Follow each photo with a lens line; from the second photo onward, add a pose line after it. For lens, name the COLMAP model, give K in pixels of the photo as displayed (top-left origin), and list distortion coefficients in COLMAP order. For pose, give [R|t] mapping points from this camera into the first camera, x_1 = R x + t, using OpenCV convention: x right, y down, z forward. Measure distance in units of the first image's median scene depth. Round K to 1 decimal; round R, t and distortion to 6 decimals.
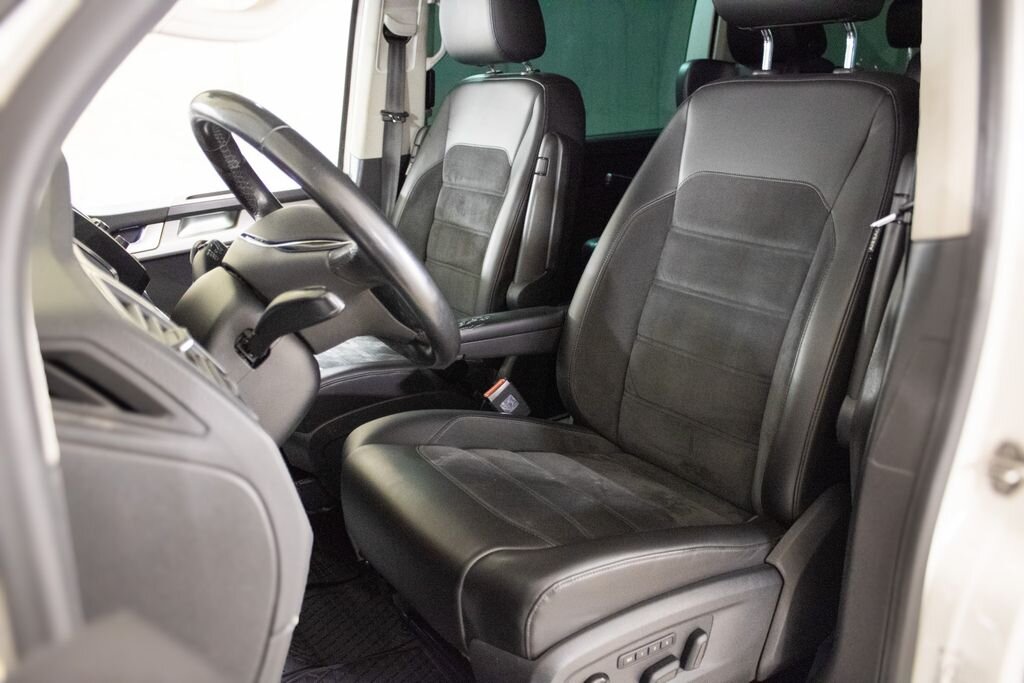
lens RADIAL K [[873.4, 0, 515.2], [0, 873.4, 346.9], [0, 0, 1]] dist [-0.135805, 0.054504]
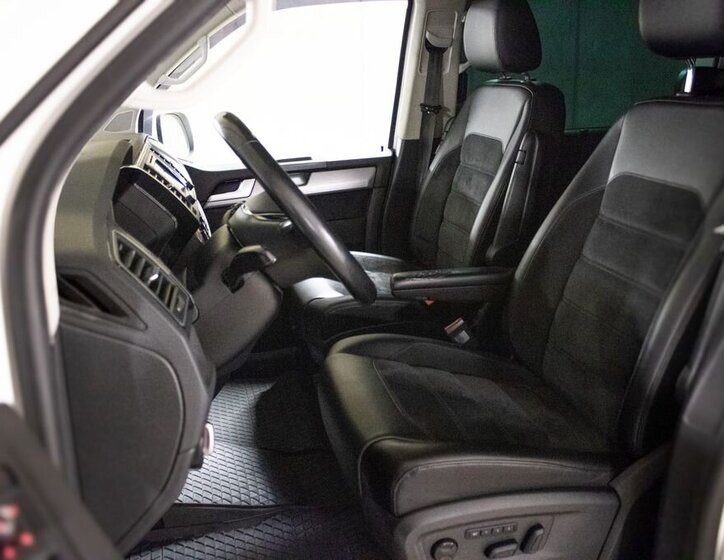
lens RADIAL K [[727.3, 0, 360.2], [0, 727.3, 282.1], [0, 0, 1]] dist [-0.117358, 0.000000]
pose [[0.942338, 0.104665, -0.317874, 0.196463], [-0.102738, 0.994446, 0.022869, -0.028606], [0.318502, 0.011108, 0.947857, -0.098339]]
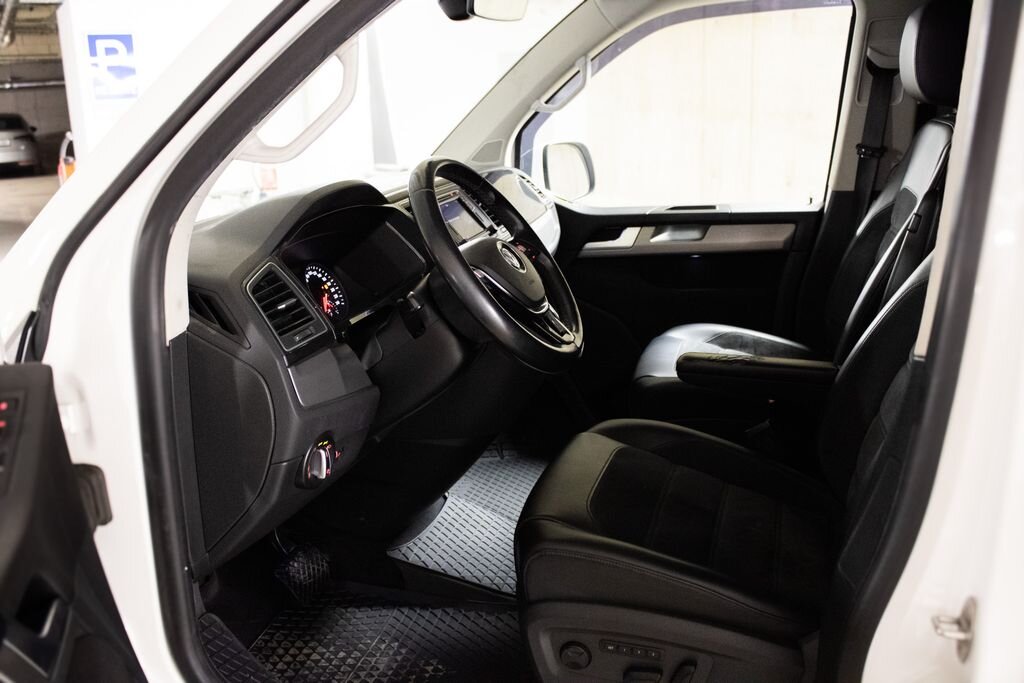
lens RADIAL K [[1018.0, 0, 514.0], [0, 1018.0, 332.5], [0, 0, 1]] dist [-0.033707, 0.000000]
pose [[0.654447, 0.197001, -0.729993, 0.689803], [-0.213025, 0.974392, 0.071977, -0.092626], [0.725478, 0.108402, 0.679654, -0.069971]]
